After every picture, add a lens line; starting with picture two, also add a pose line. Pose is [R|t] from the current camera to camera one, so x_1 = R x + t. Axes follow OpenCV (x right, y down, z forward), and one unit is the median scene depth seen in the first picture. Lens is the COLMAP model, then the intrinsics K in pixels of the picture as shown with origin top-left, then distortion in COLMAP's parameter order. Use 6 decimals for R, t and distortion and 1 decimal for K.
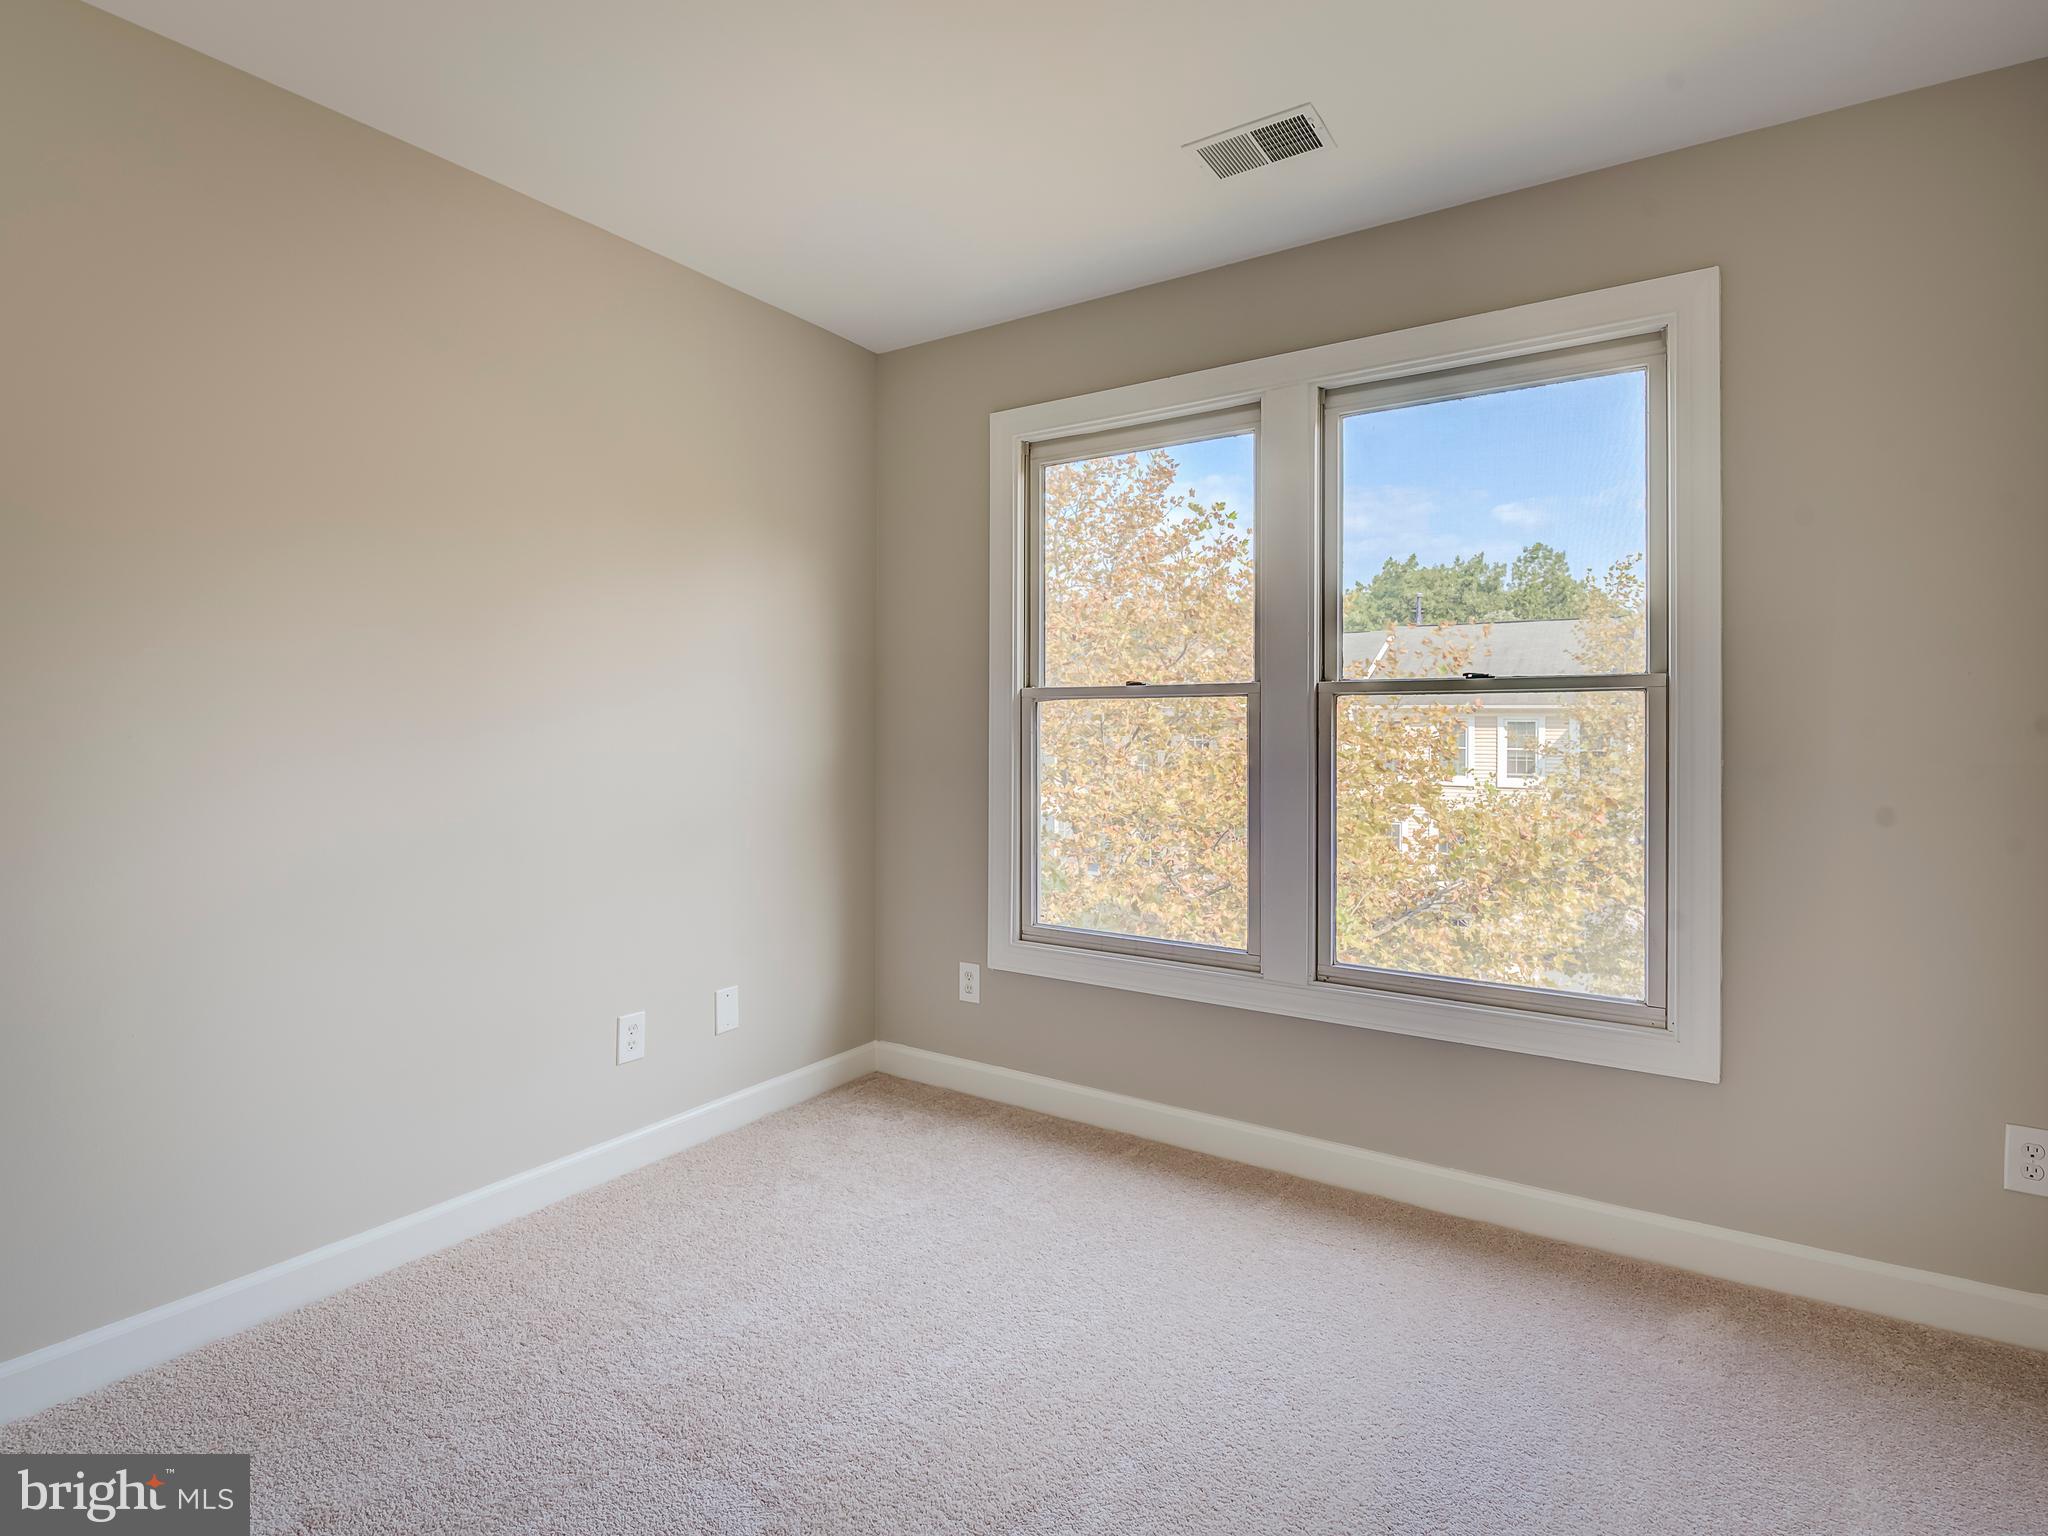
lens RADIAL K [[1169.9, 0, 938.9], [0, 1169.9, 728.4], [0, 0, 1]] dist [-0.021394, -0.001071]
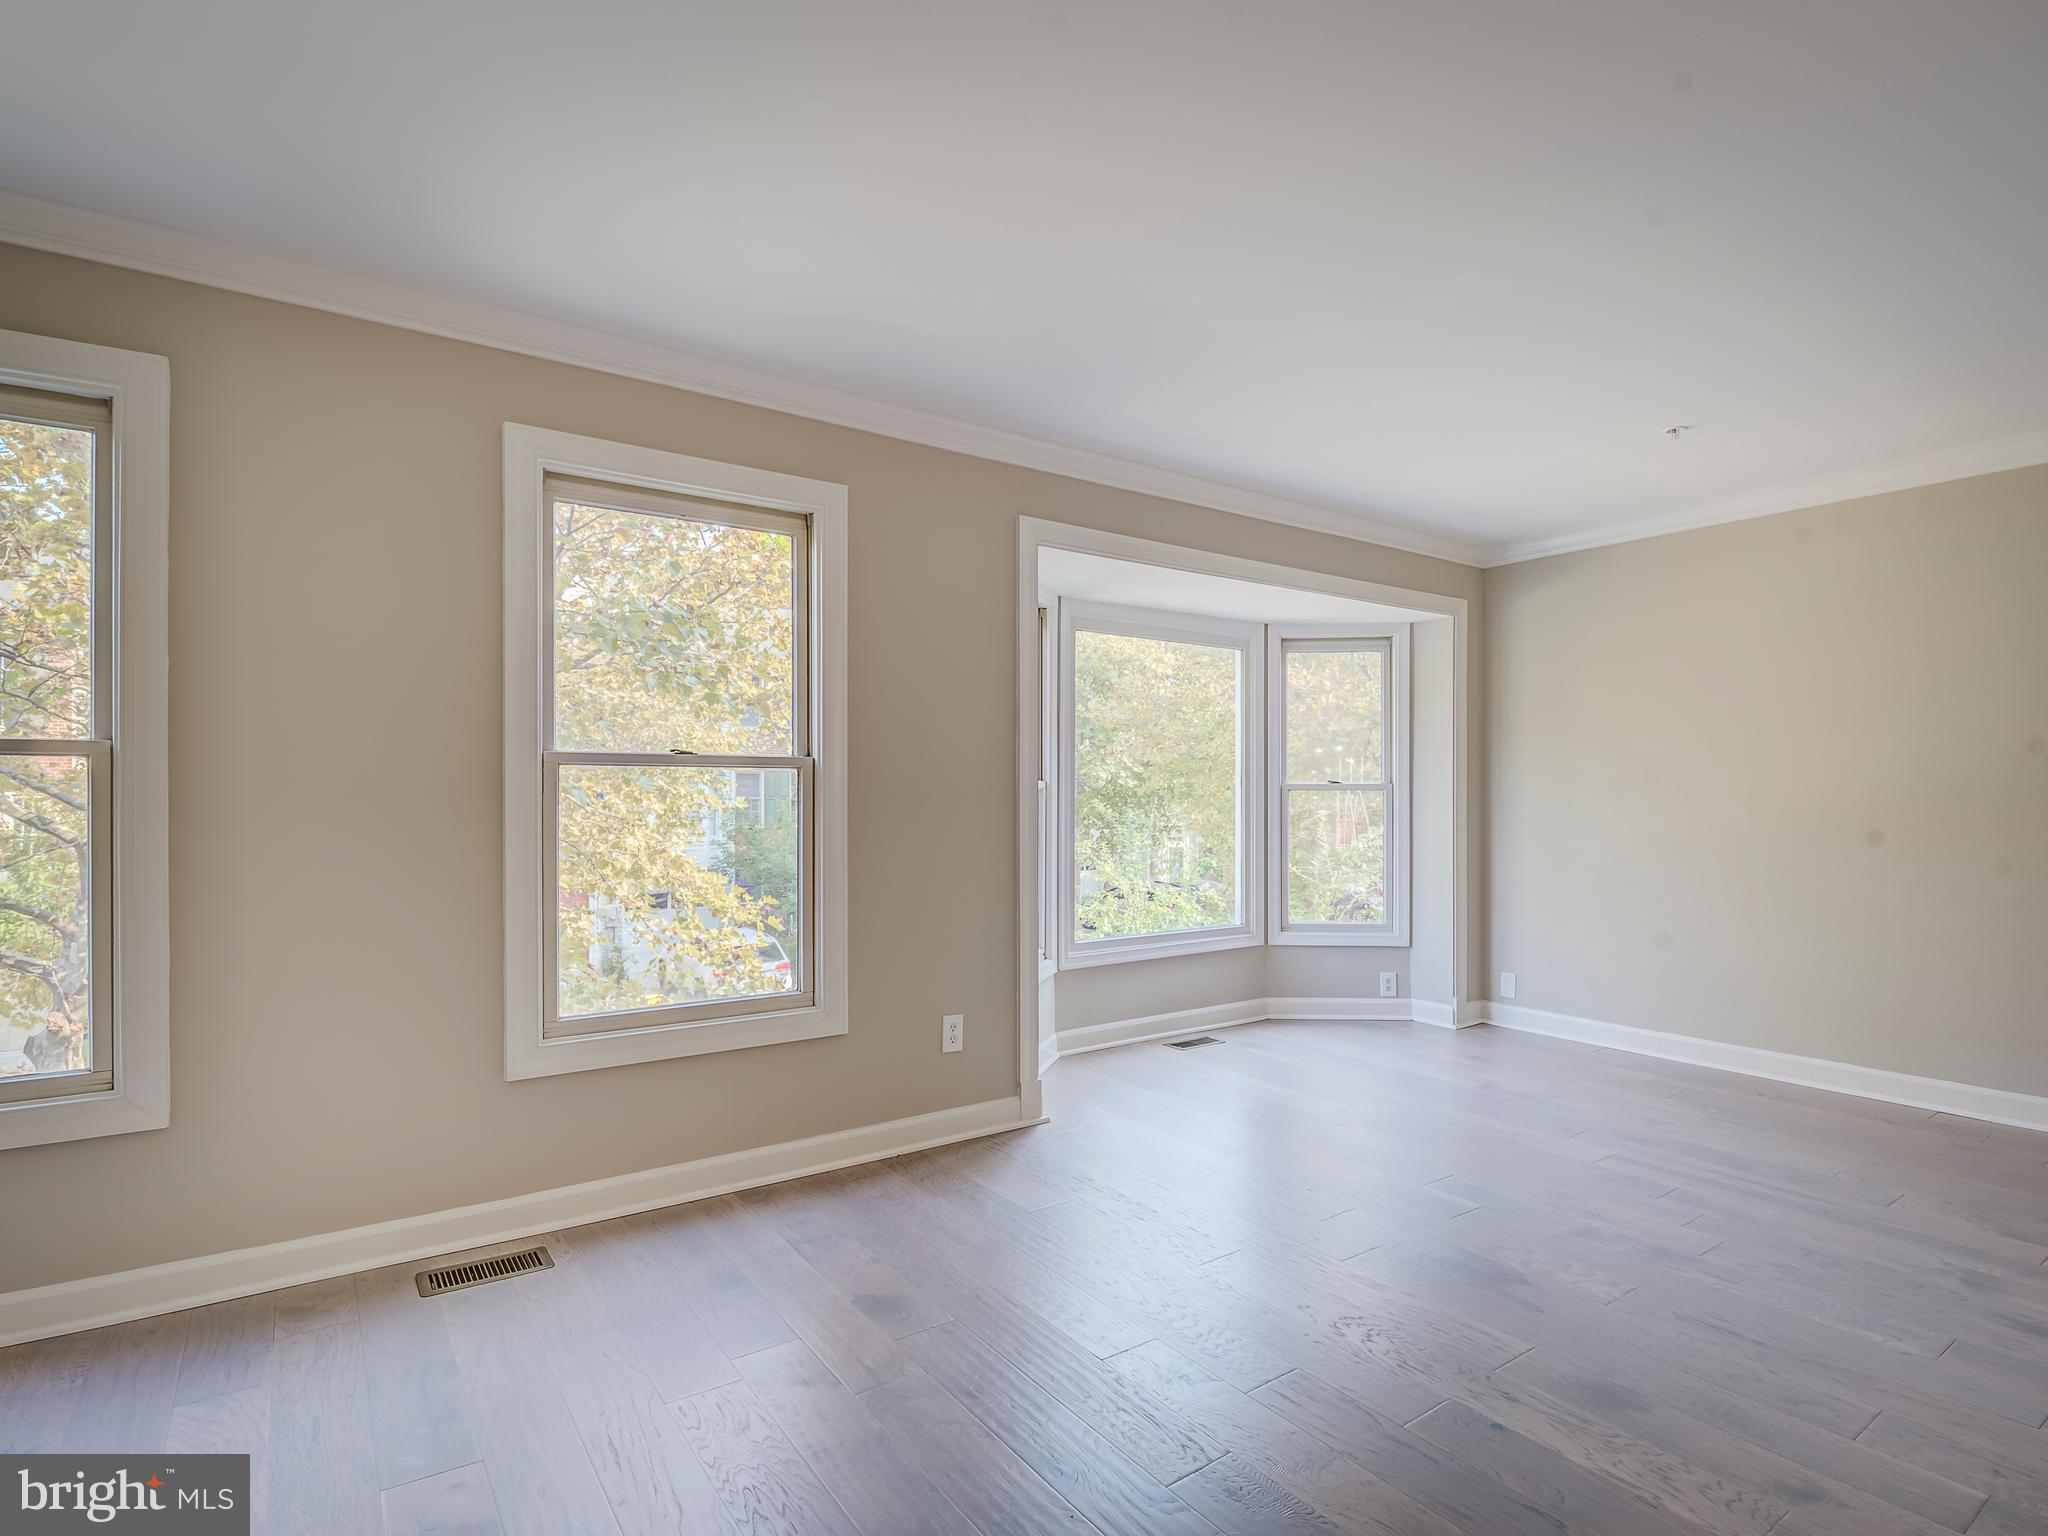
lens RADIAL K [[1036.7, 0, 1007.4], [0, 1036.7, 805.0], [0, 0, 1]] dist [-0.024252, -0.002445]
pose [[0.271080, -0.009754, 0.962507, -0.576966], [0.000471, 0.999950, 0.010001, -0.001134], [-0.962557, -0.002258, 0.271071, 0.460919]]
